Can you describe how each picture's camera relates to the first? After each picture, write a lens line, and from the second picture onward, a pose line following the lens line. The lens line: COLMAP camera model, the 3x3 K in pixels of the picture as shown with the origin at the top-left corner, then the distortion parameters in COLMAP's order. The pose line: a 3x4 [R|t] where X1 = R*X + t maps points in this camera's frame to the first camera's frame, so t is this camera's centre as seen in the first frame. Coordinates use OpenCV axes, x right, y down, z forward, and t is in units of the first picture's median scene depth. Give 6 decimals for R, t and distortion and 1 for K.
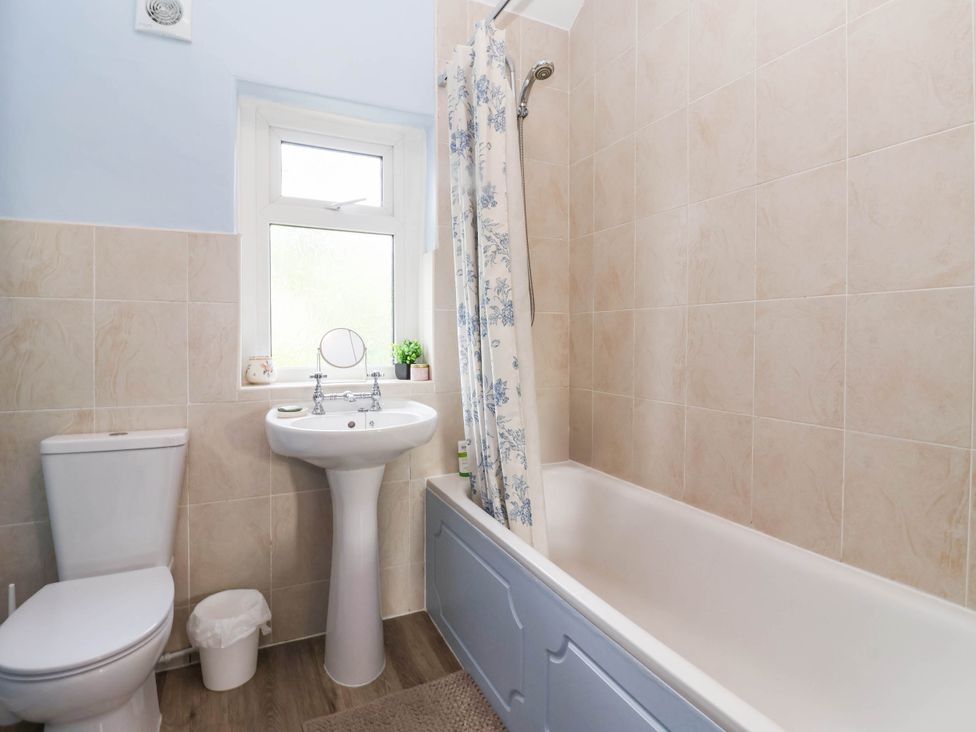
lens RADIAL K [[511.2, 0, 488.0], [0, 511.2, 350.6], [0, 0, 1]] dist [-0.001362, 0.000226]
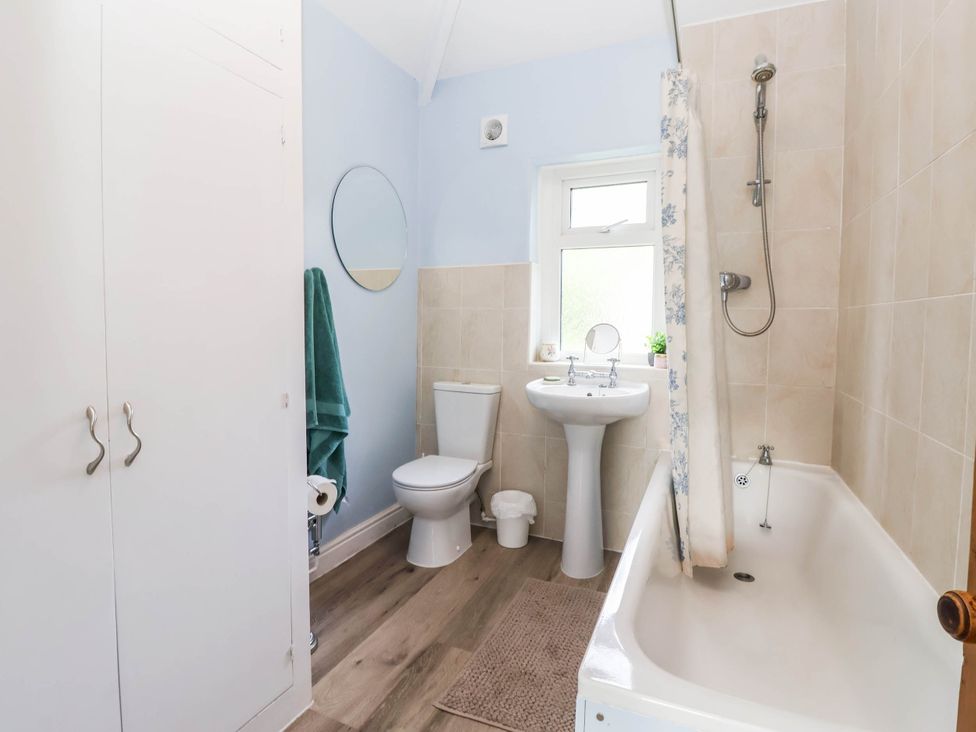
lens RADIAL K [[511.2, 0, 488.0], [0, 511.2, 350.6], [0, 0, 1]] dist [-0.001362, 0.000226]
pose [[0.655686, 0.048103, -0.753500, 0.619738], [-0.026366, 0.998819, 0.040821, -0.023927], [0.754573, -0.006899, 0.656180, -0.103322]]
